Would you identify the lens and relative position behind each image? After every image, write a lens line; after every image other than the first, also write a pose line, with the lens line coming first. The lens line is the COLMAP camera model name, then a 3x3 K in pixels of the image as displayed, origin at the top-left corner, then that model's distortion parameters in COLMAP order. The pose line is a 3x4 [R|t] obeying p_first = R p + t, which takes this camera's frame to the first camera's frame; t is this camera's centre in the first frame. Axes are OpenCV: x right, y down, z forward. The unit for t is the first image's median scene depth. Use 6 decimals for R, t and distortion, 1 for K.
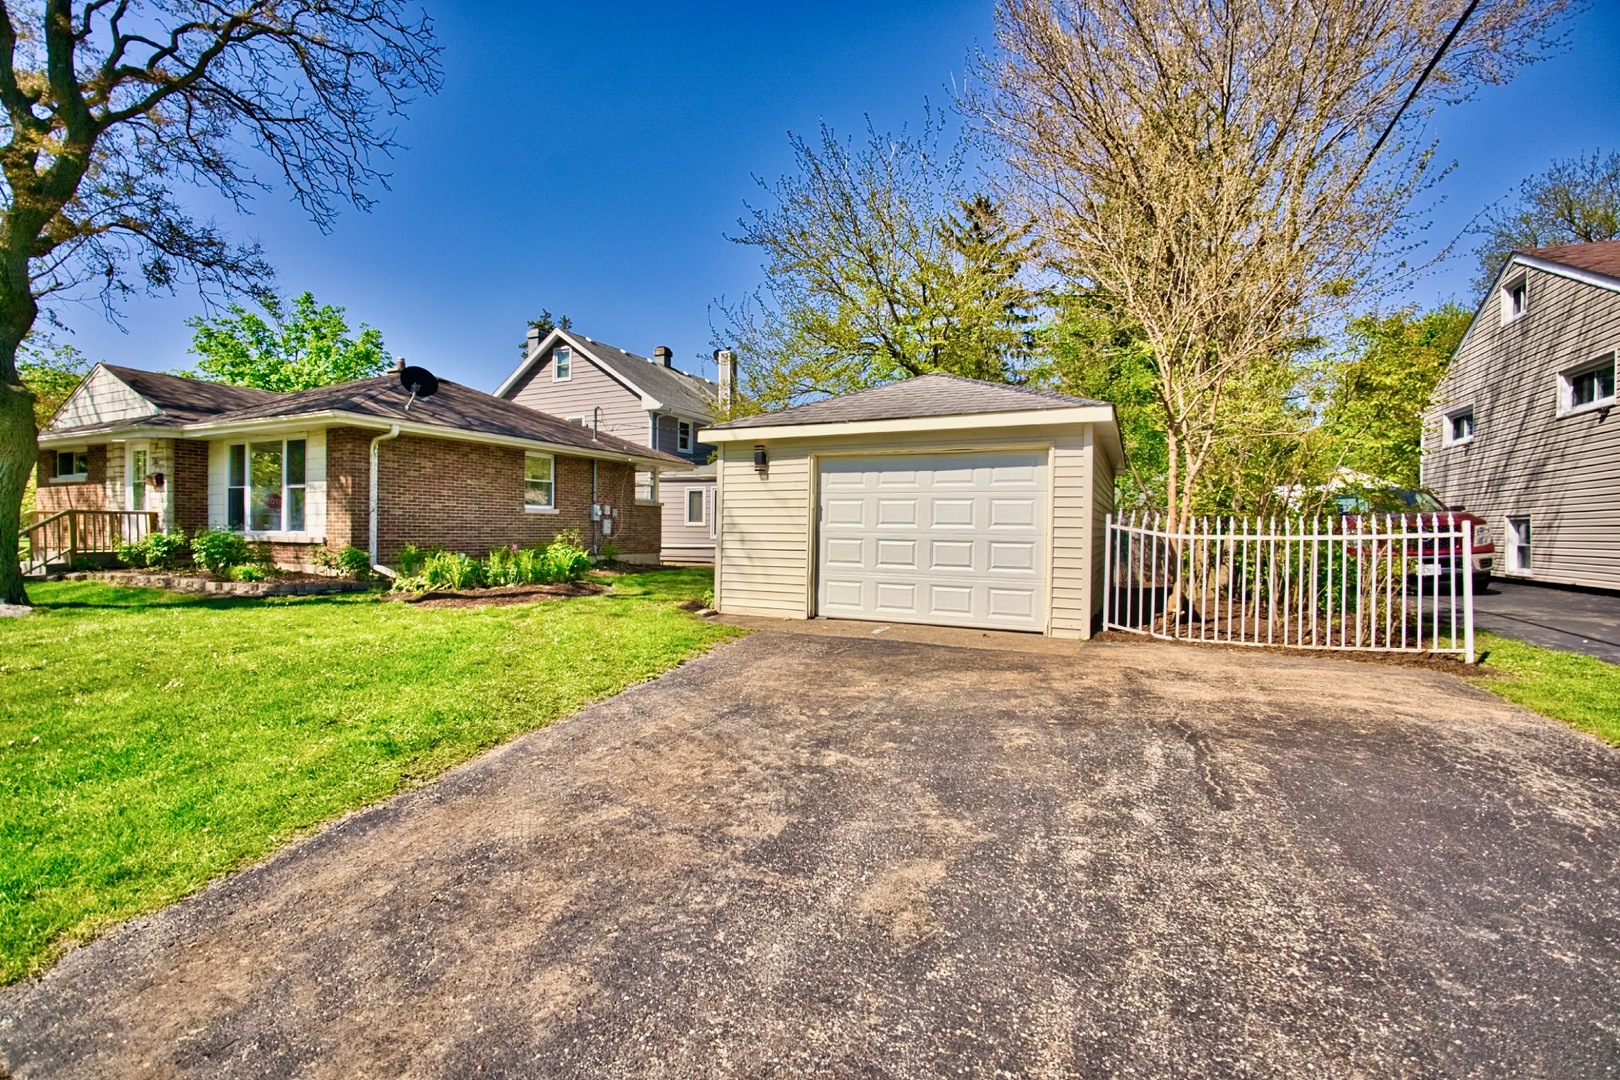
lens RADIAL K [[702.3, 0, 807.9], [0, 702.3, 534.1], [0, 0, 1]] dist [-0.024532, 0.006311]
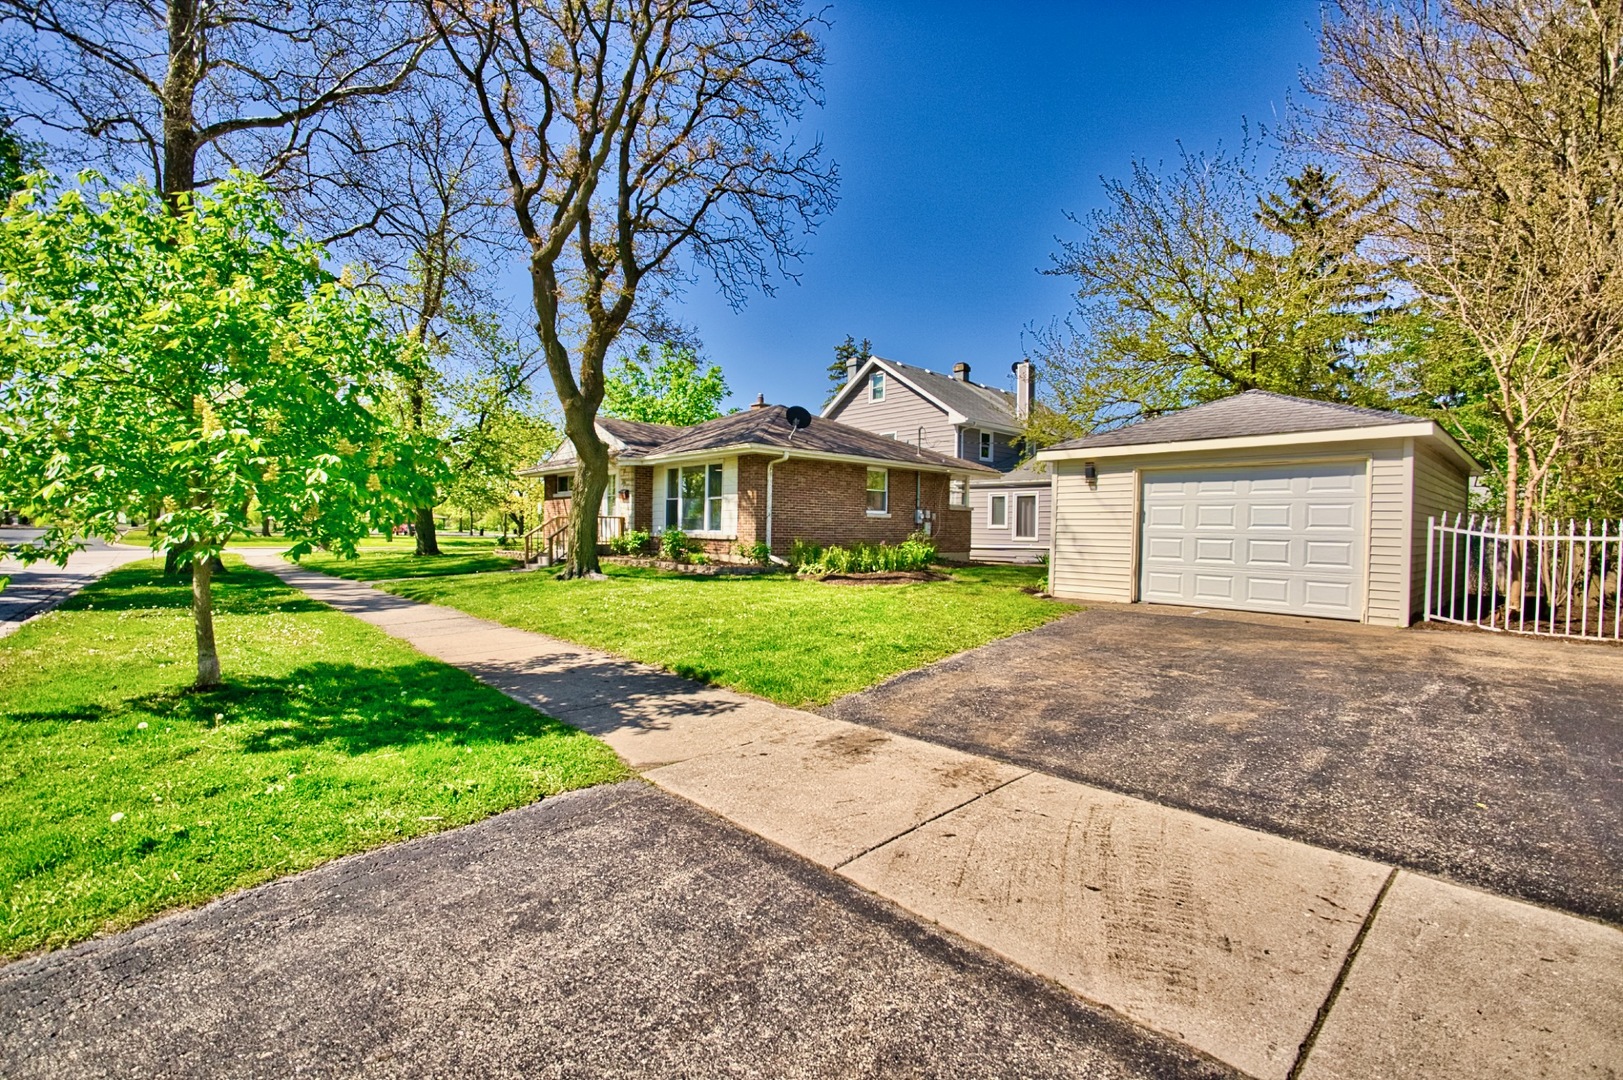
lens RADIAL K [[701.3, 0, 808.9], [0, 701.3, 536.5], [0, 0, 1]] dist [-0.020973, 0.005671]
pose [[0.926183, 0.007760, -0.376994, -0.040401], [-0.008461, 0.999964, -0.000203, 0.006238], [0.376979, 0.003378, 0.926215, -0.218983]]
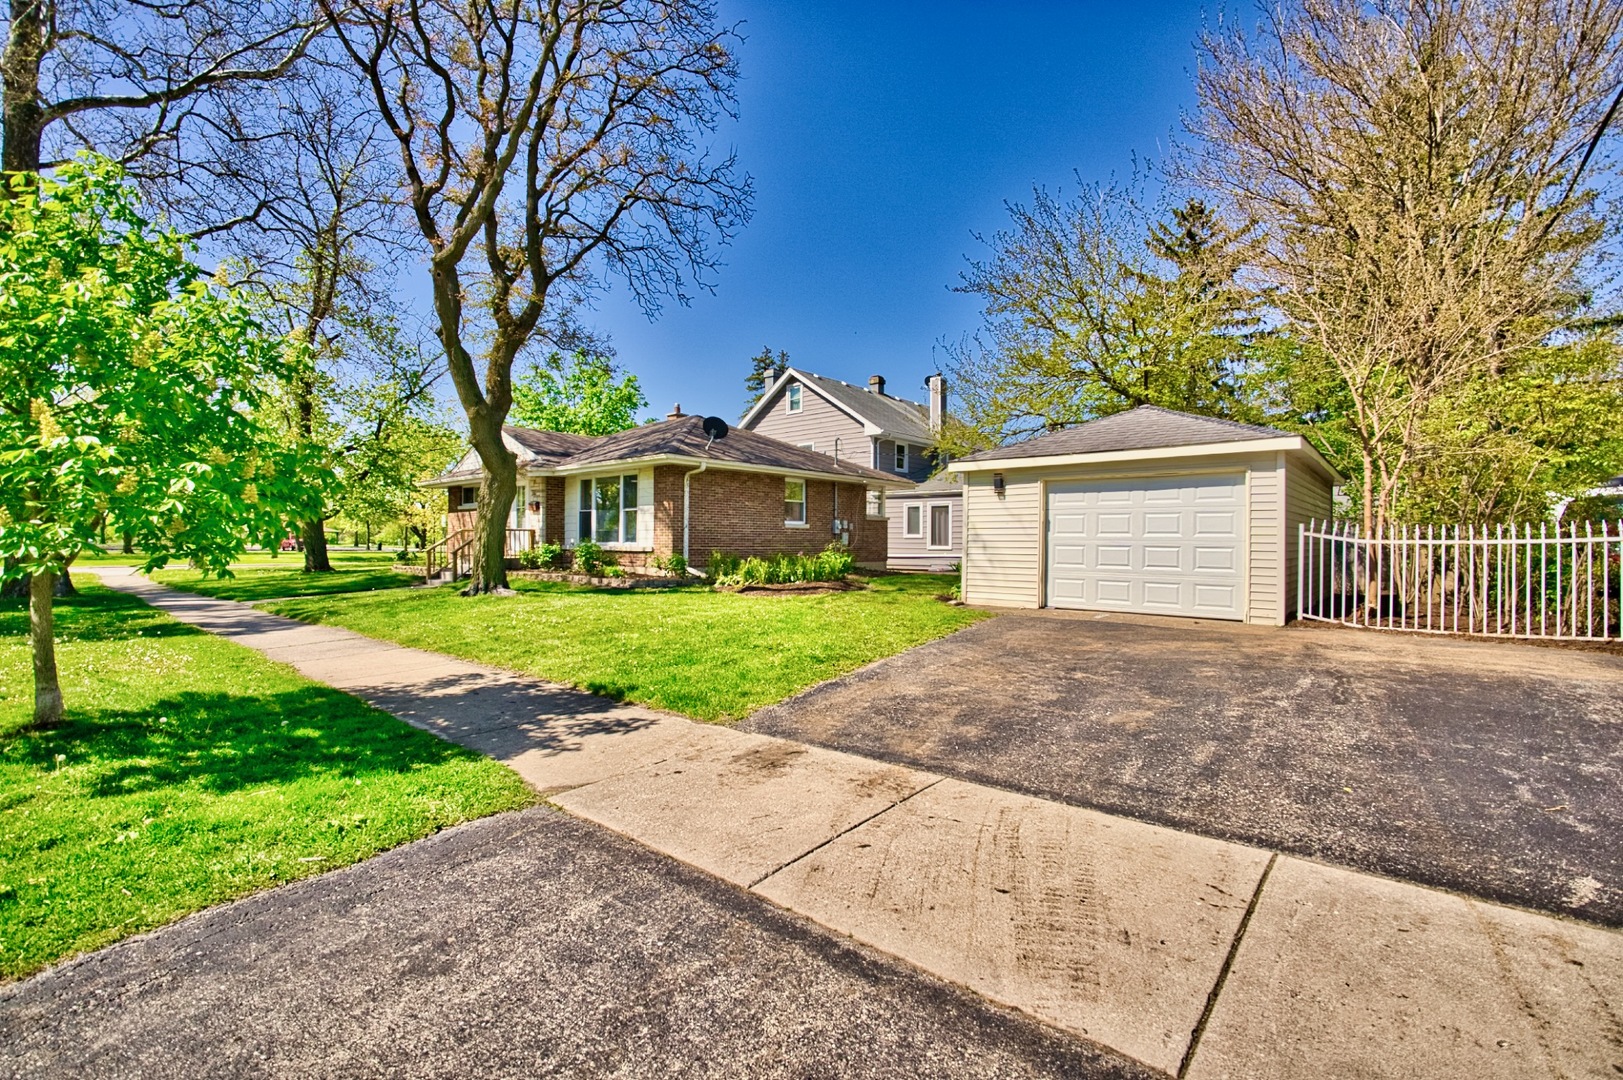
lens RADIAL K [[701.3, 0, 807.8], [0, 701.3, 535.2], [0, 0, 1]] dist [-0.021610, 0.006162]
pose [[0.962779, -0.007096, -0.270195, -0.038480], [0.002521, 0.999848, -0.017275, 0.005603], [0.270276, 0.015951, 0.962651, -0.216798]]
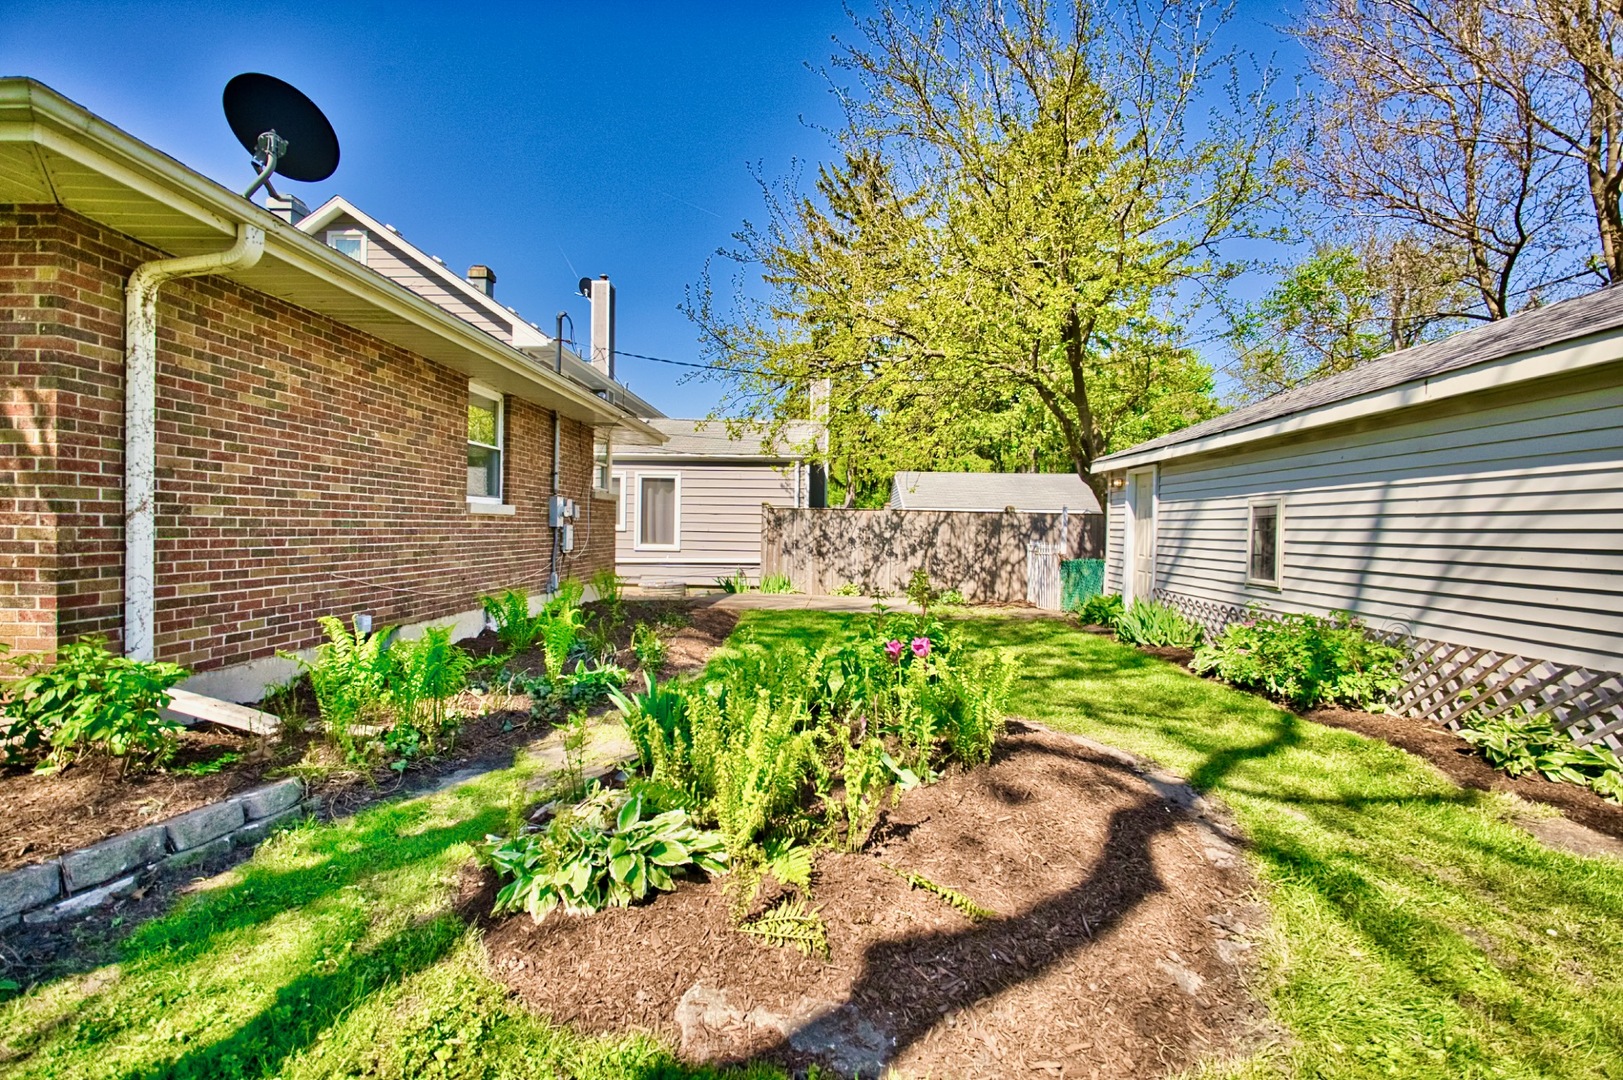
lens RADIAL K [[701.3, 0, 808.9], [0, 701.3, 536.5], [0, 0, 1]] dist [-0.020973, 0.005671]
pose [[0.916211, 0.000963, 0.400696, -0.463783], [-0.005594, 0.999930, 0.010386, -0.025217], [-0.400658, -0.011757, 0.916152, 0.591627]]
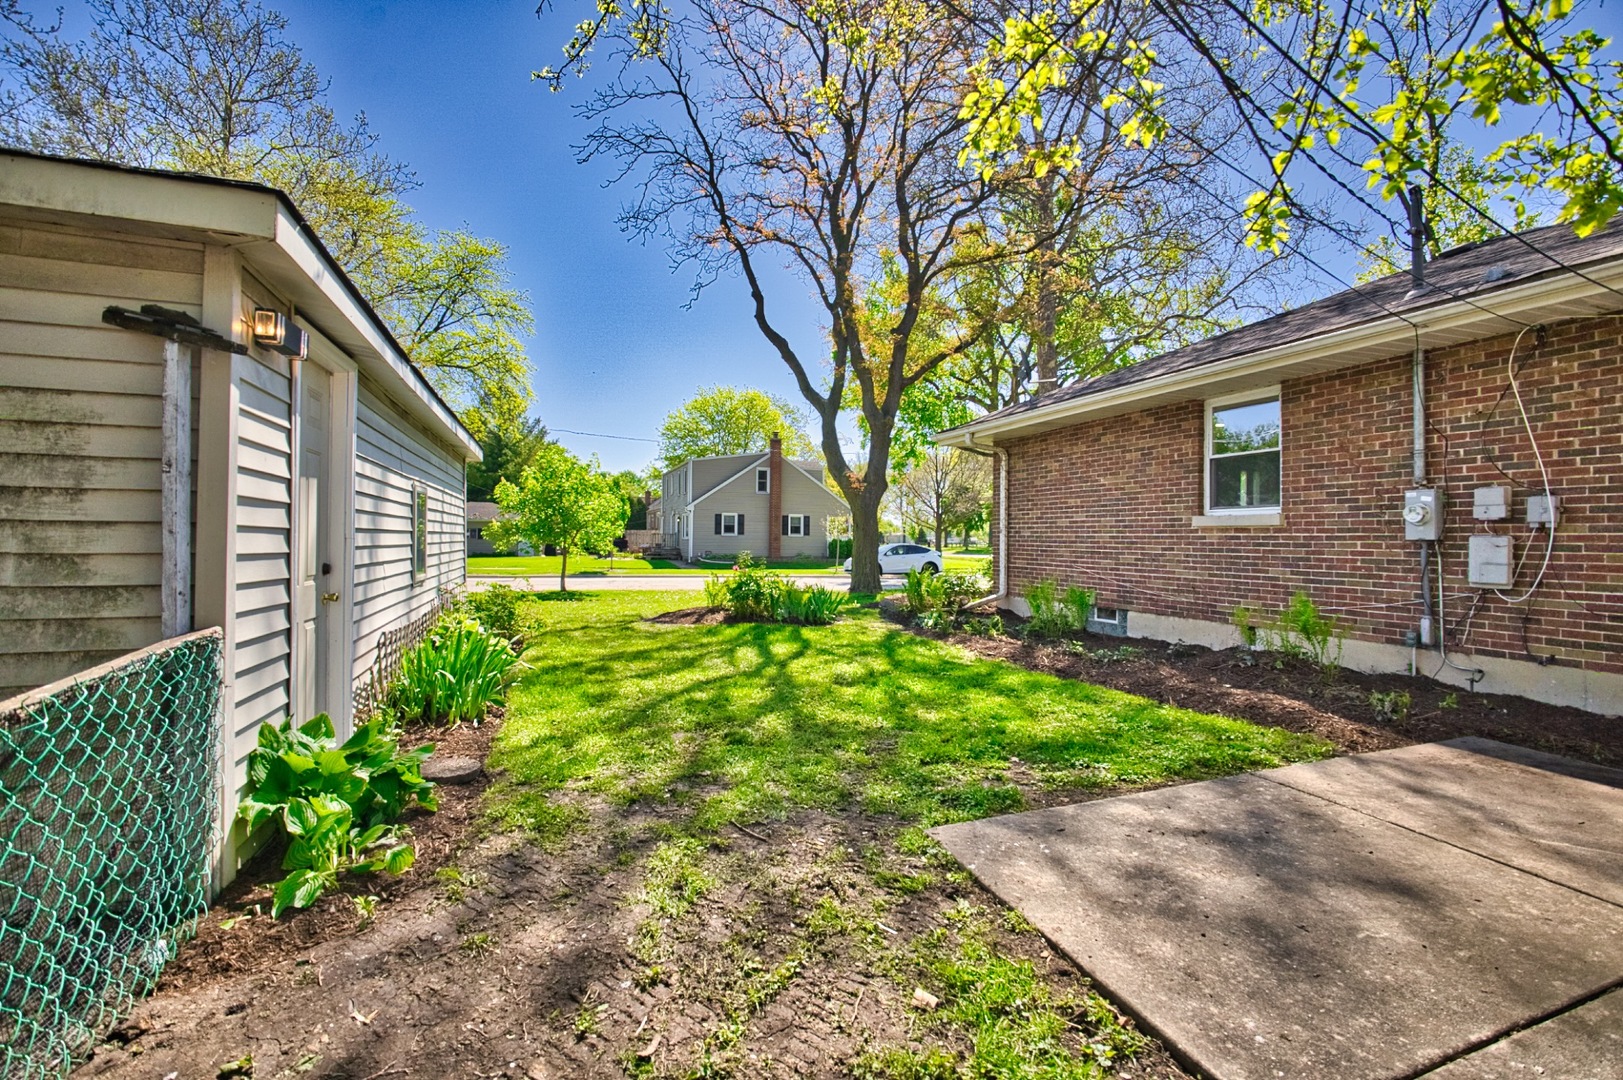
lens RADIAL K [[703.6, 0, 809.4], [0, 703.6, 534.1], [0, 0, 1]] dist [-0.024532, 0.006311]
pose [[-0.701154, -0.019107, -0.712754, 0.161687], [-0.020058, 0.999774, -0.007070, -0.019369], [0.712728, 0.009339, -0.701378, 1.393234]]
